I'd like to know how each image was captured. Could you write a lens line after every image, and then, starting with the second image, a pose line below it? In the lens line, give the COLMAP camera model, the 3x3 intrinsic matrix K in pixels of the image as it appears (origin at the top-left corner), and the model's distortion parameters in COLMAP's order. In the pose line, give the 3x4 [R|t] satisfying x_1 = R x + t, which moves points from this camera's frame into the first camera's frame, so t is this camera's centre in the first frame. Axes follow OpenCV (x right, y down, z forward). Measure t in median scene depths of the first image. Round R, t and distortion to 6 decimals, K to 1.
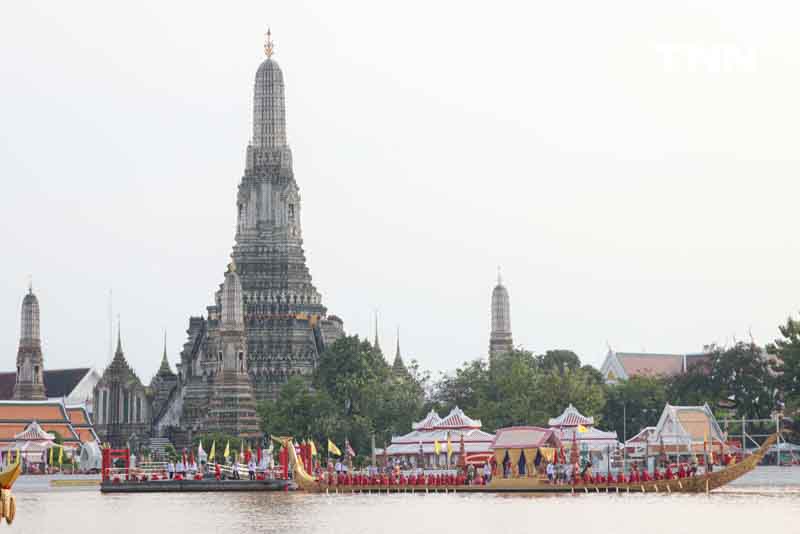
lens RADIAL K [[2314.0, 0, 400.1], [0, 2314.0, 267.5], [0, 0, 1]] dist [-0.107346, 0.000000]
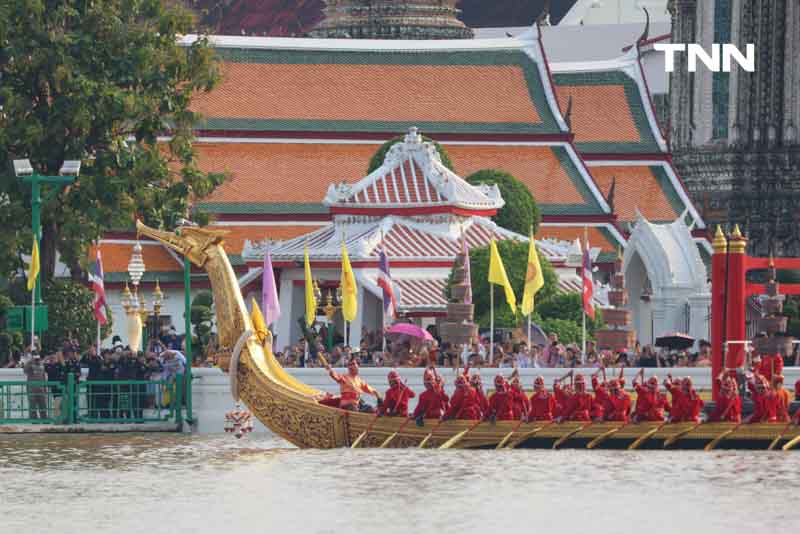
lens RADIAL K [[2990.5, 0, 400.0], [0, 2990.5, 267.0], [0, 0, 1]] dist [-0.334512, 0.000000]
pose [[0.968238, 0.010963, -0.249790, -0.085769], [0.005392, 0.997890, 0.064696, 0.060936], [0.249972, -0.063988, 0.966136, 0.711942]]
